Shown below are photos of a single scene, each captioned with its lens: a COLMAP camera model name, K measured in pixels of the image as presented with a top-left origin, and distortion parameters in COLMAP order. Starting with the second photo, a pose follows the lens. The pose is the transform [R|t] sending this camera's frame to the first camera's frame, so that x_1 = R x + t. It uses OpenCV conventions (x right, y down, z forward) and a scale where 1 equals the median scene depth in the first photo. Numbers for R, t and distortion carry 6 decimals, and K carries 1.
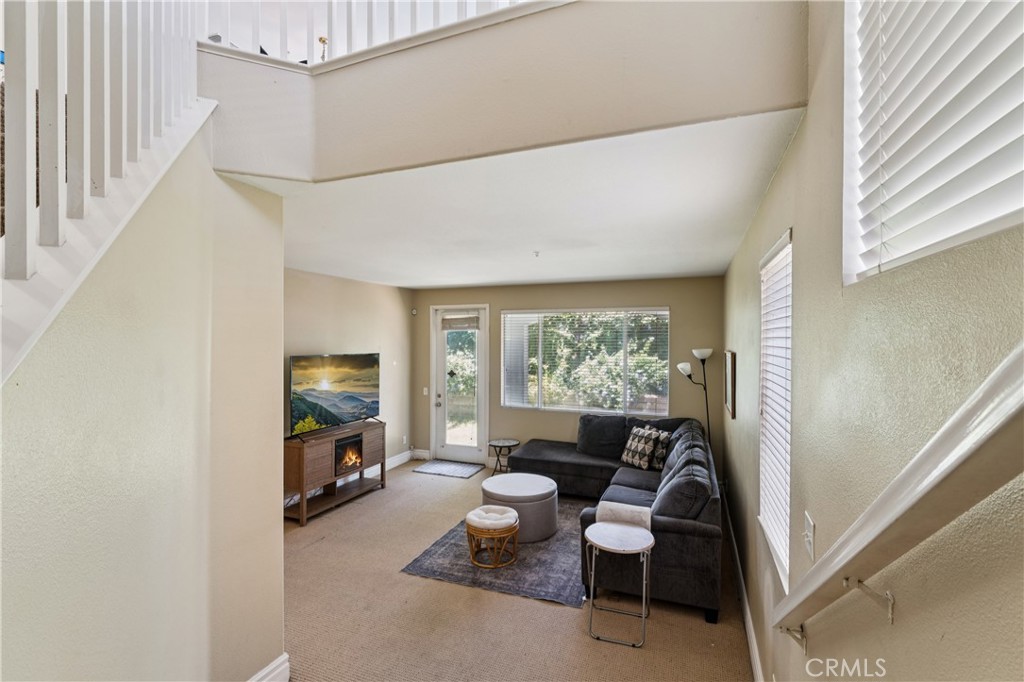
lens RADIAL K [[461.2, 0, 510.9], [0, 461.2, 346.4], [0, 0, 1]] dist [-0.002744, -0.000449]
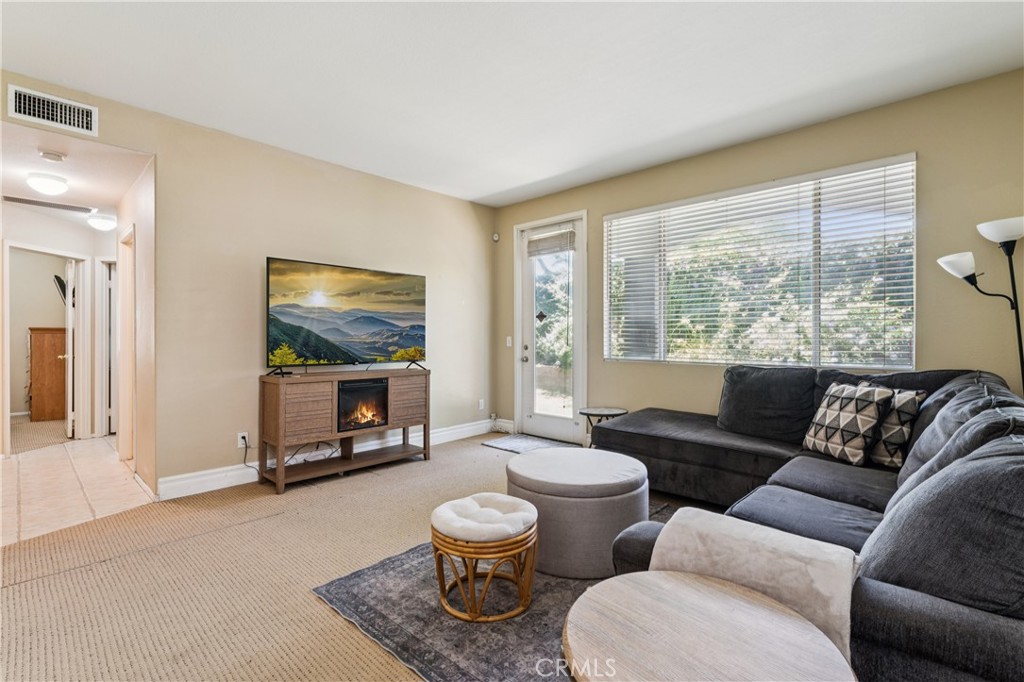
lens RADIAL K [[461.2, 0, 514.7], [0, 461.2, 342.9], [0, 0, 1]] dist [-0.002744, -0.000449]
pose [[0.930065, 0.000583, -0.367394, 0.128356], [-0.003297, 0.999972, -0.006760, 0.136080], [0.367380, 0.007499, 0.930041, 0.398143]]
